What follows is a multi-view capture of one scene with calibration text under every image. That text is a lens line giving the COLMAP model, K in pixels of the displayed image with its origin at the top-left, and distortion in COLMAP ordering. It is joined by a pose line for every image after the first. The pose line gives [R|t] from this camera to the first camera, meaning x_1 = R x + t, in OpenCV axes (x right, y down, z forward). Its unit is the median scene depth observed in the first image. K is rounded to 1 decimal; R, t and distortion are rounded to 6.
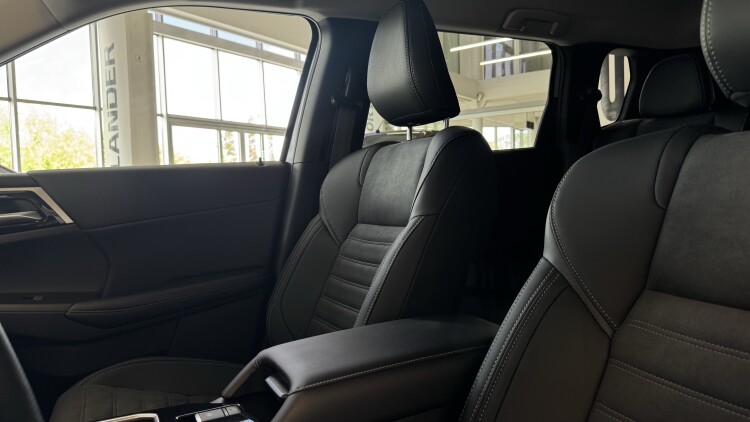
lens RADIAL K [[521.4, 0, 375.0], [0, 521.4, 211.0], [0, 0, 1]] dist [0.090942, -0.127467]
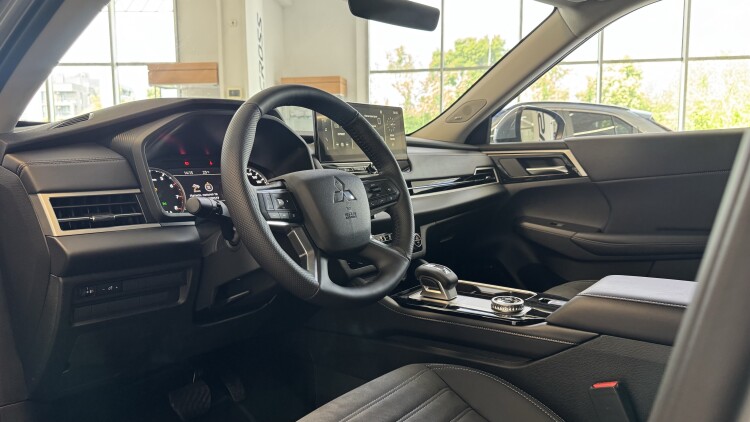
lens RADIAL K [[524.8, 0, 375.0], [0, 524.8, 211.0], [0, 0, 1]] dist [0.009376, 0.001006]
pose [[0.409720, 0.121816, -0.904041, 0.455888], [-0.041474, 0.992506, 0.114940, -0.021790], [0.911268, -0.009599, 0.411702, -0.077036]]
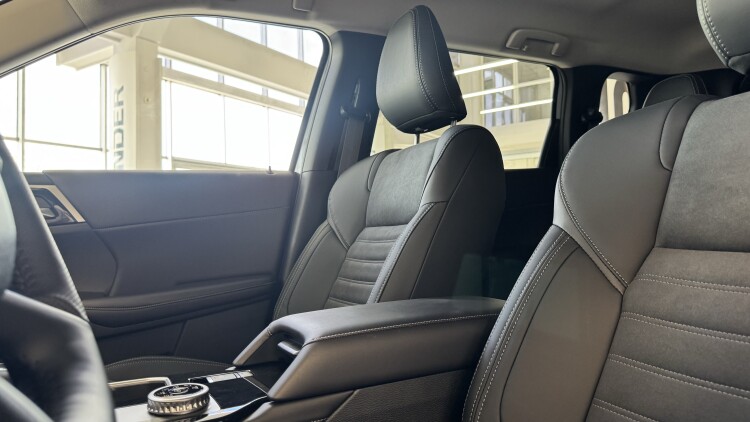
lens RADIAL K [[523.8, 0, 375.0], [0, 523.8, 211.0], [0, 0, 1]] dist [0.090335, -0.129070]
pose [[0.999947, 0.010090, -0.002029, -0.013374], [-0.010232, 0.995878, -0.090128, 0.087185], [0.001111, 0.090144, 0.995928, -0.013927]]
